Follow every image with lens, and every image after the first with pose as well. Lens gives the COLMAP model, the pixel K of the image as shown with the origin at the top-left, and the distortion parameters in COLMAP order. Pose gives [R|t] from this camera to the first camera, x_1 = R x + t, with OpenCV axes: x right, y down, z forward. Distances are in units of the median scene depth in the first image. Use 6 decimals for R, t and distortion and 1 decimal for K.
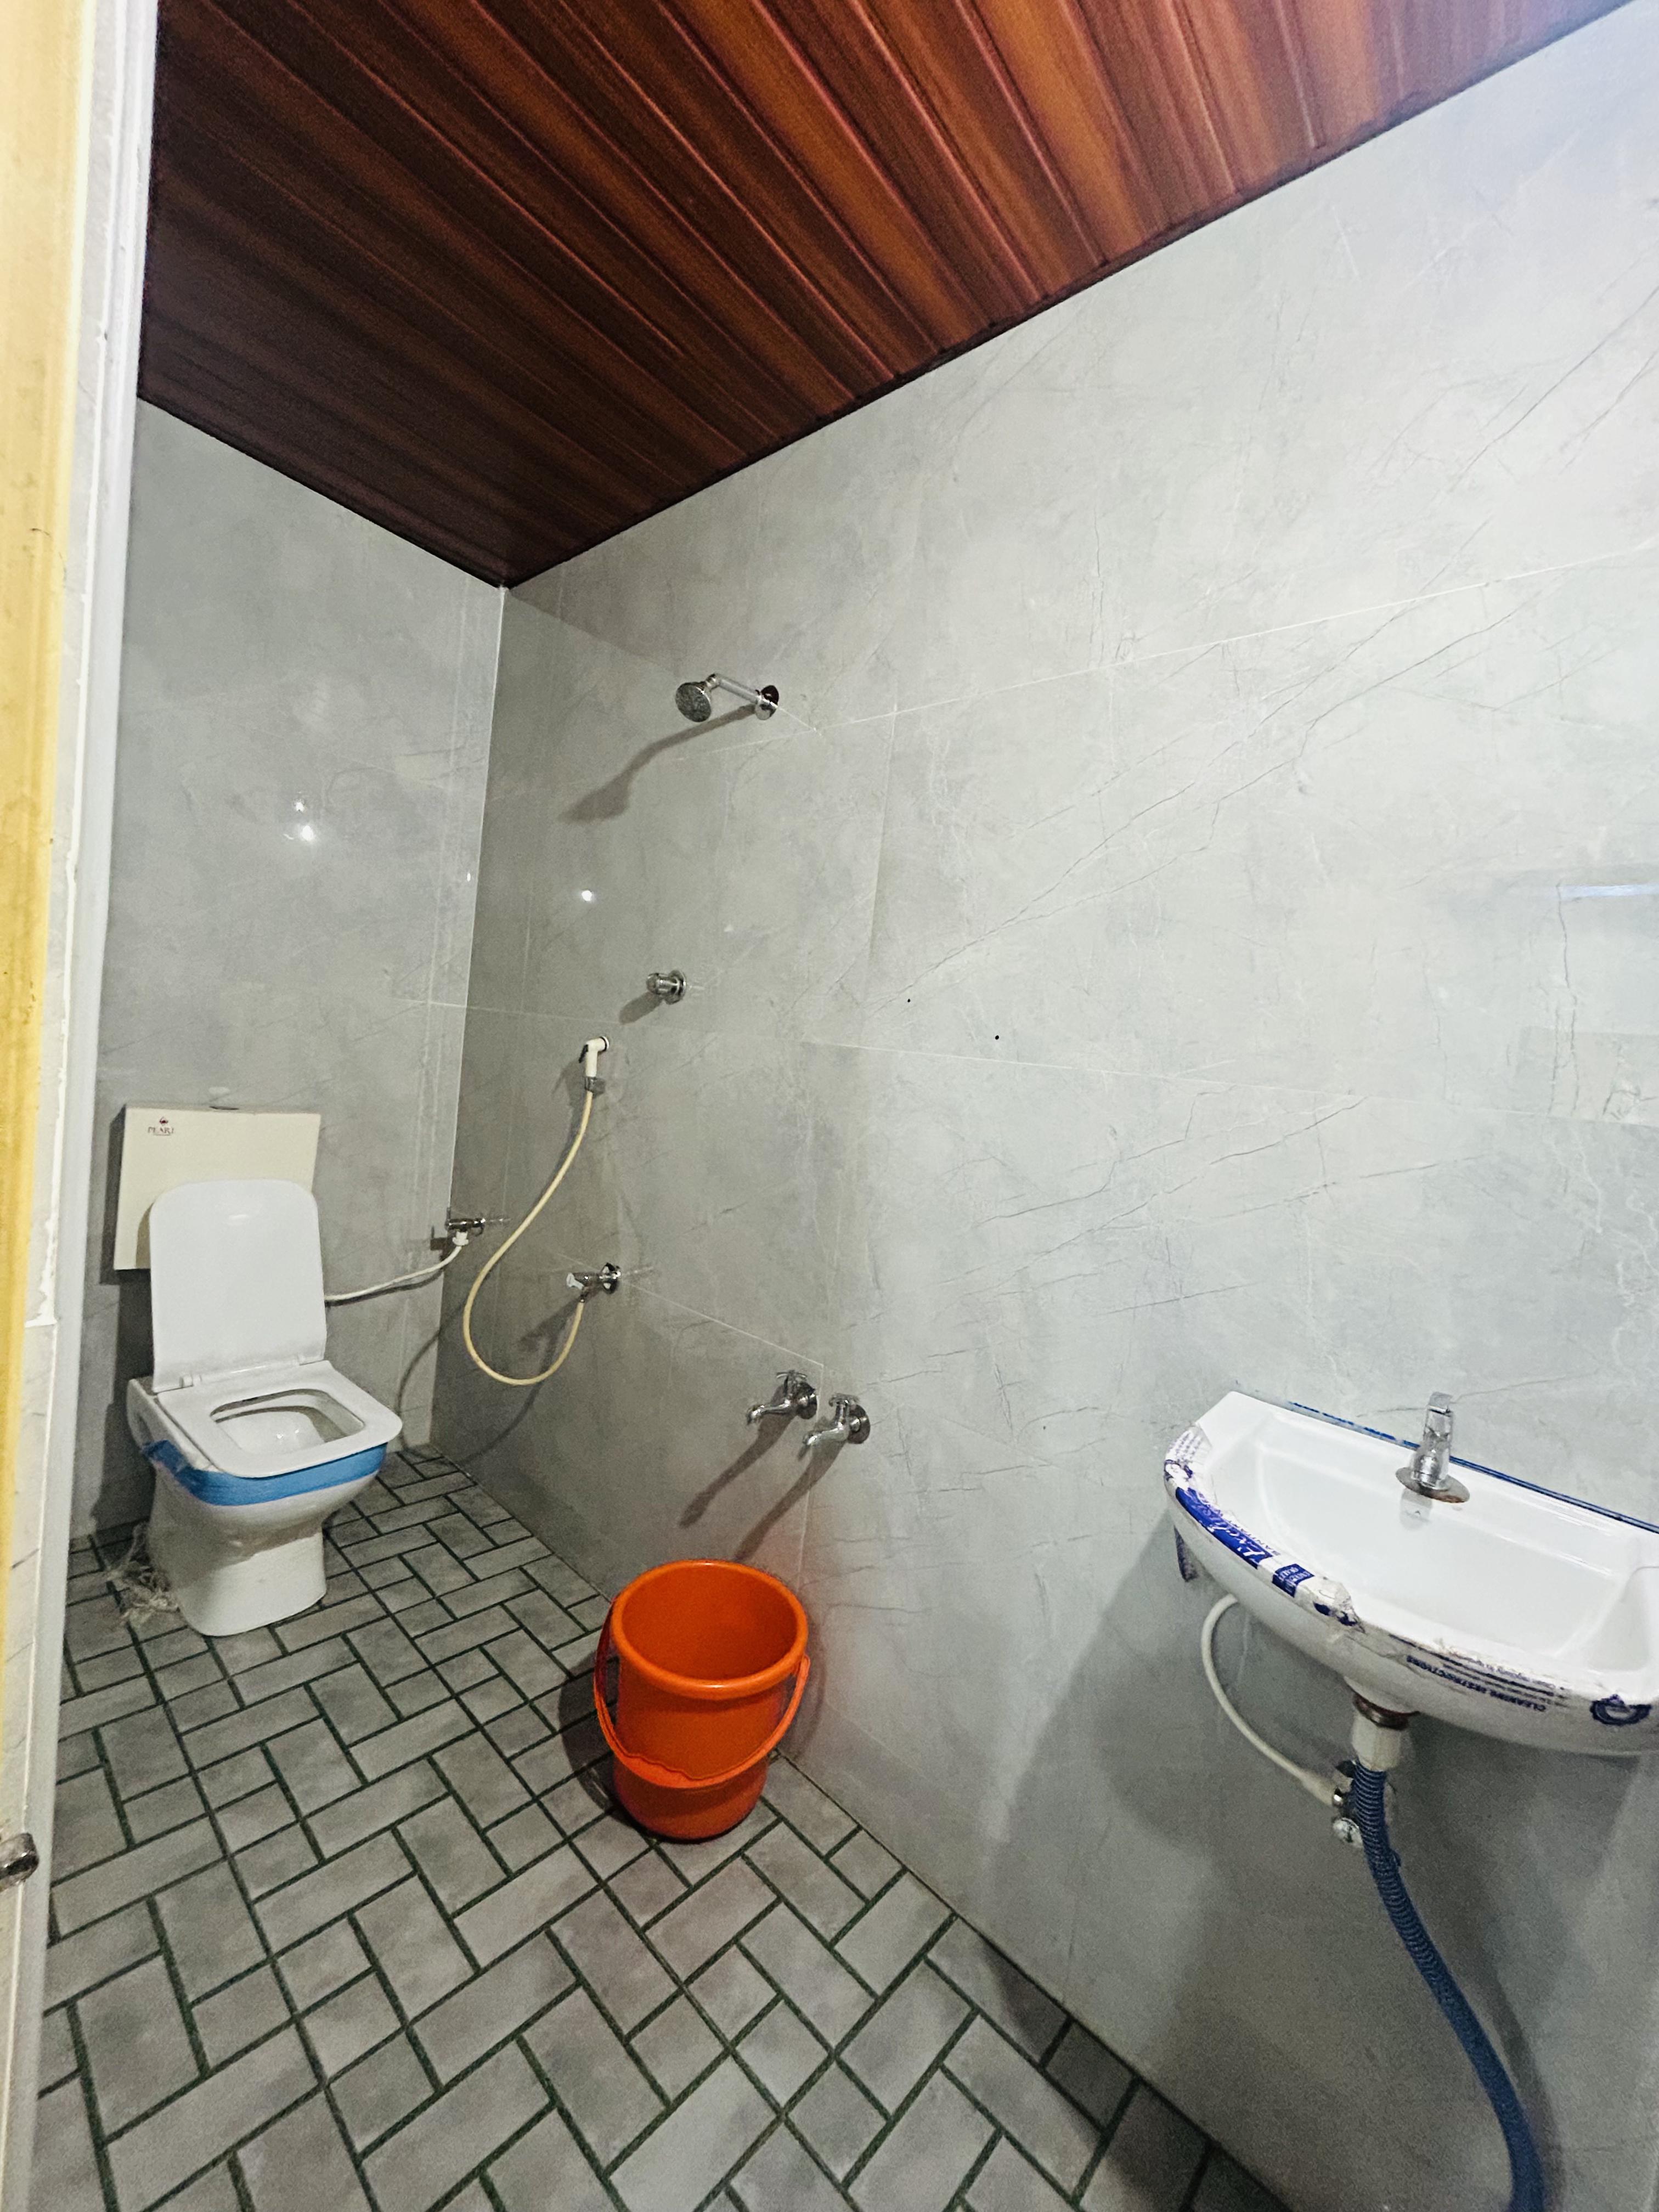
lens RADIAL K [[893.4, 0, 829.5], [0, 893.4, 1106.0], [0, 0, 1]] dist [0.007277, -0.002048]
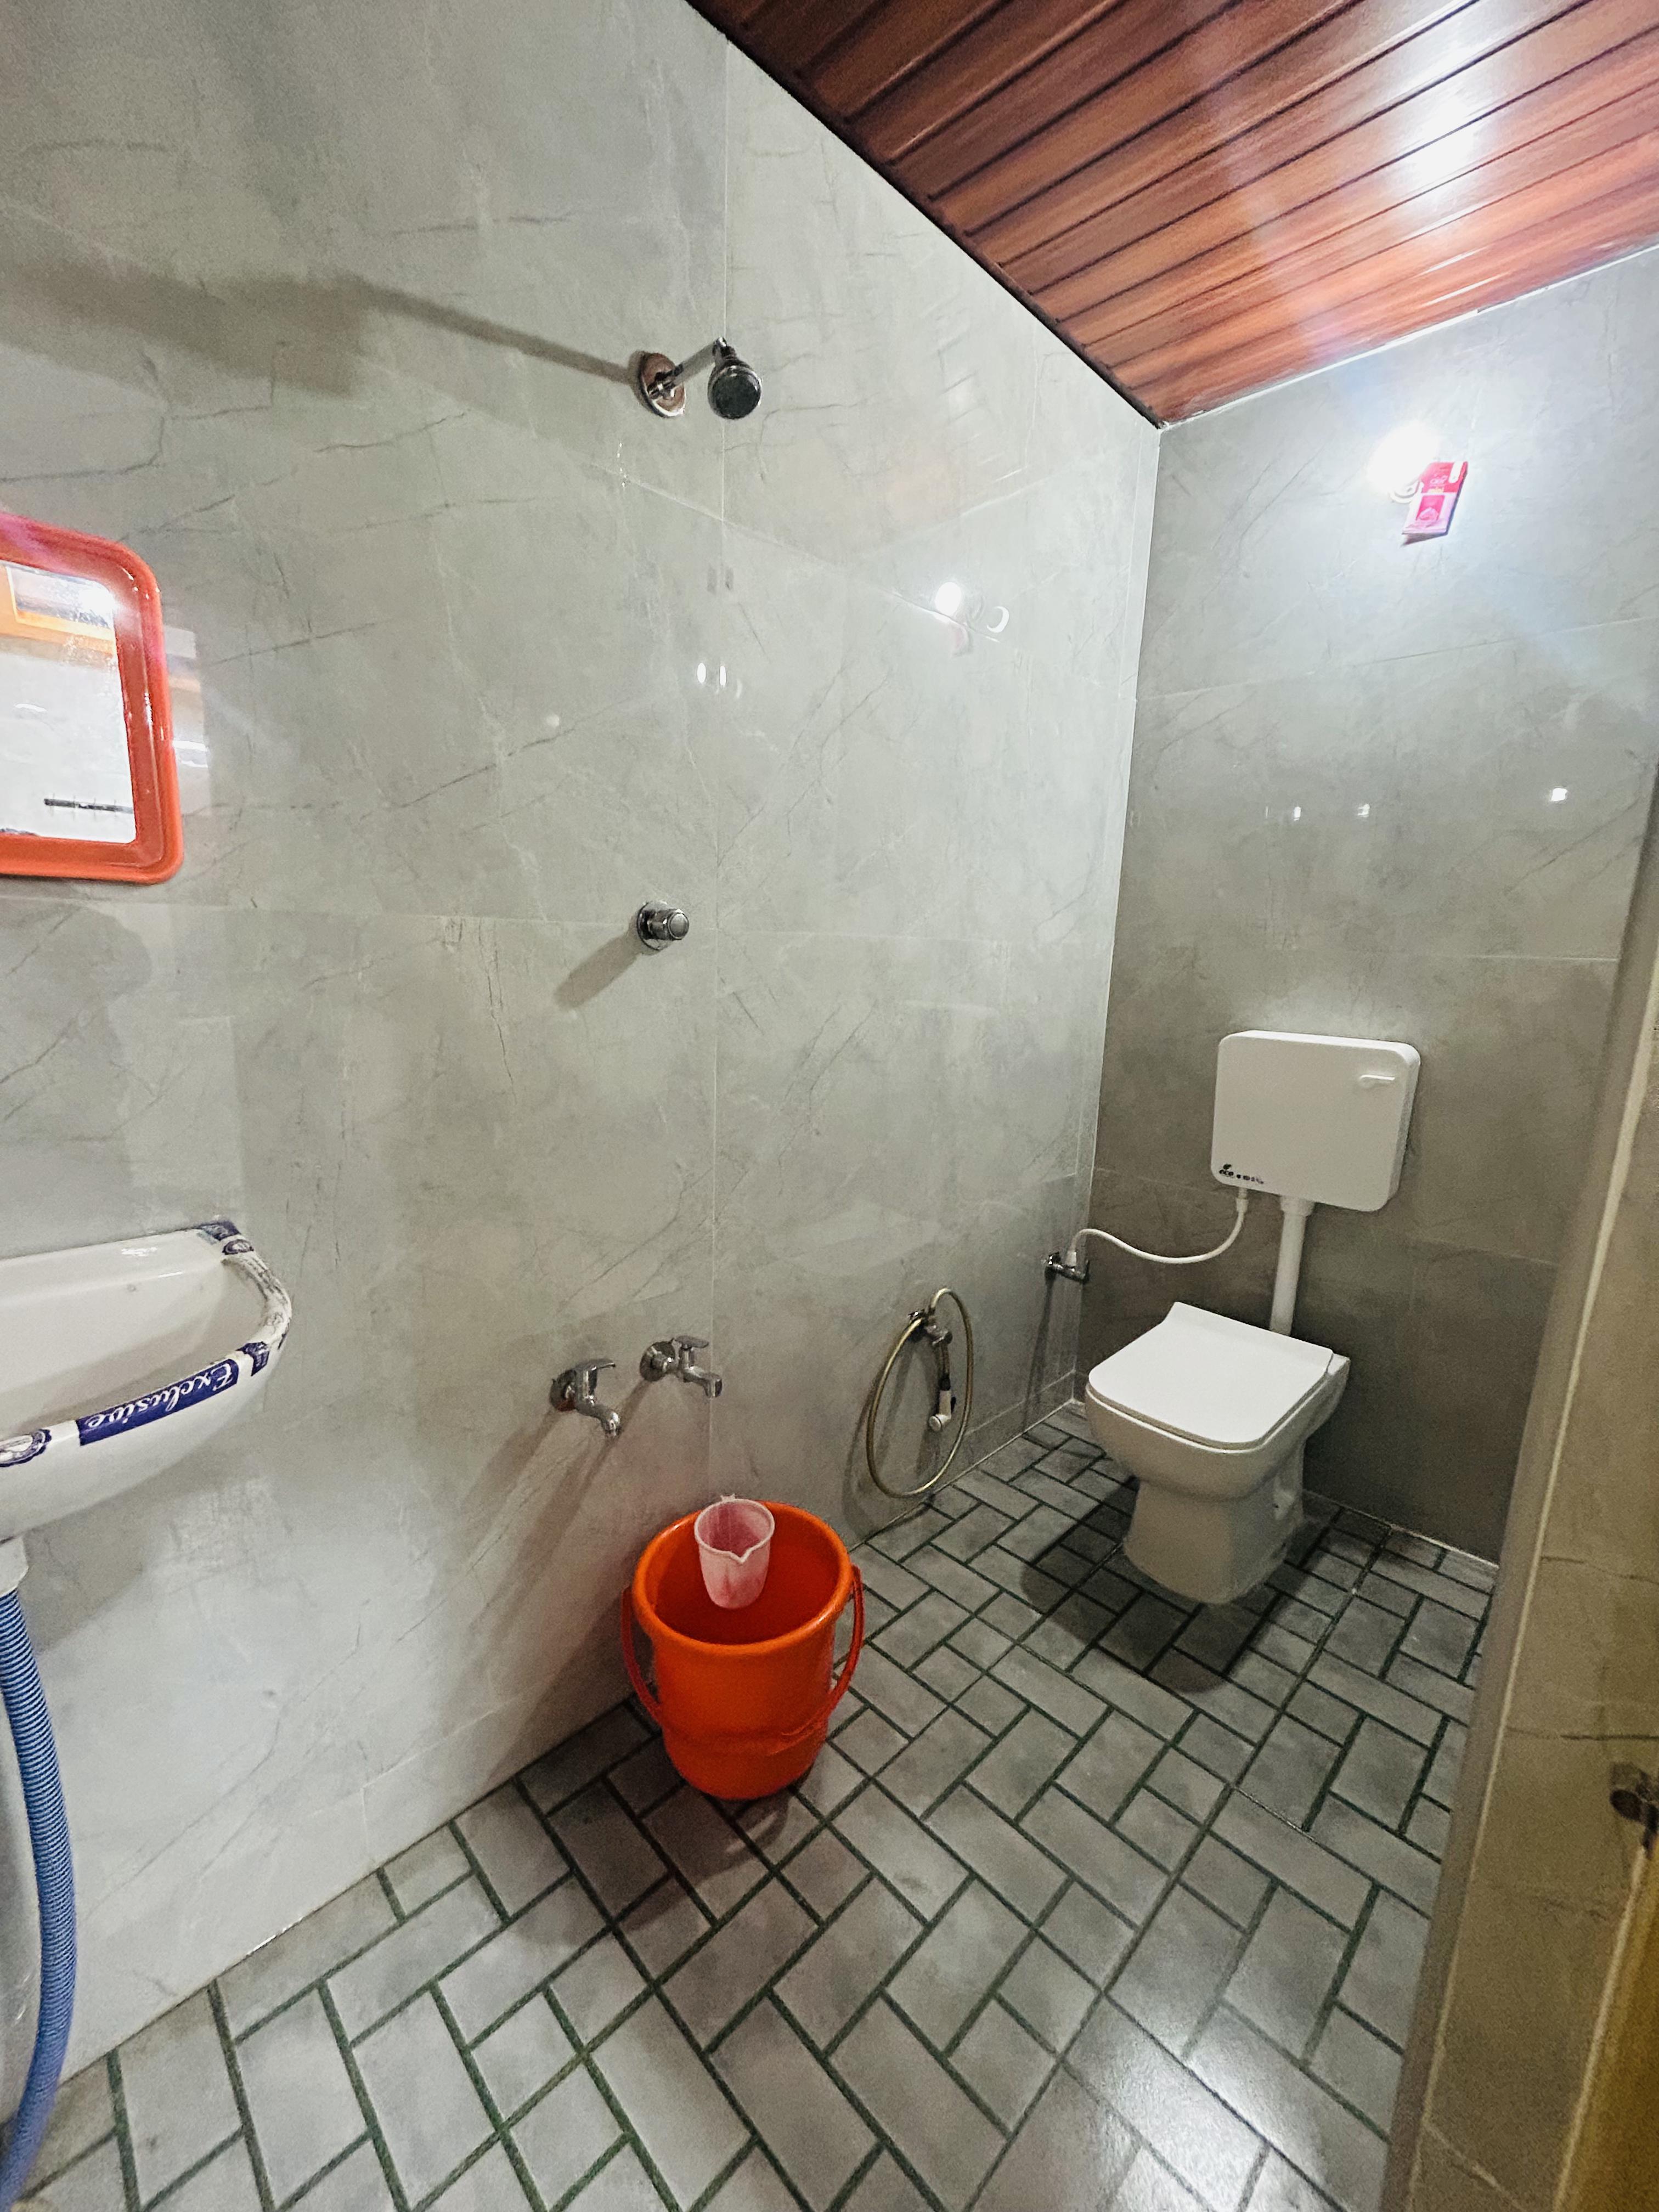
lens RADIAL K [[893.4, 0, 829.5], [0, 893.4, 1106.0], [0, 0, 1]] dist [0.007277, -0.002048]
pose [[0.058267, -0.316094, 0.946937, -1.199530], [0.093188, 0.946129, 0.310090, -0.219005], [-0.993942, 0.070175, 0.084584, 1.110776]]
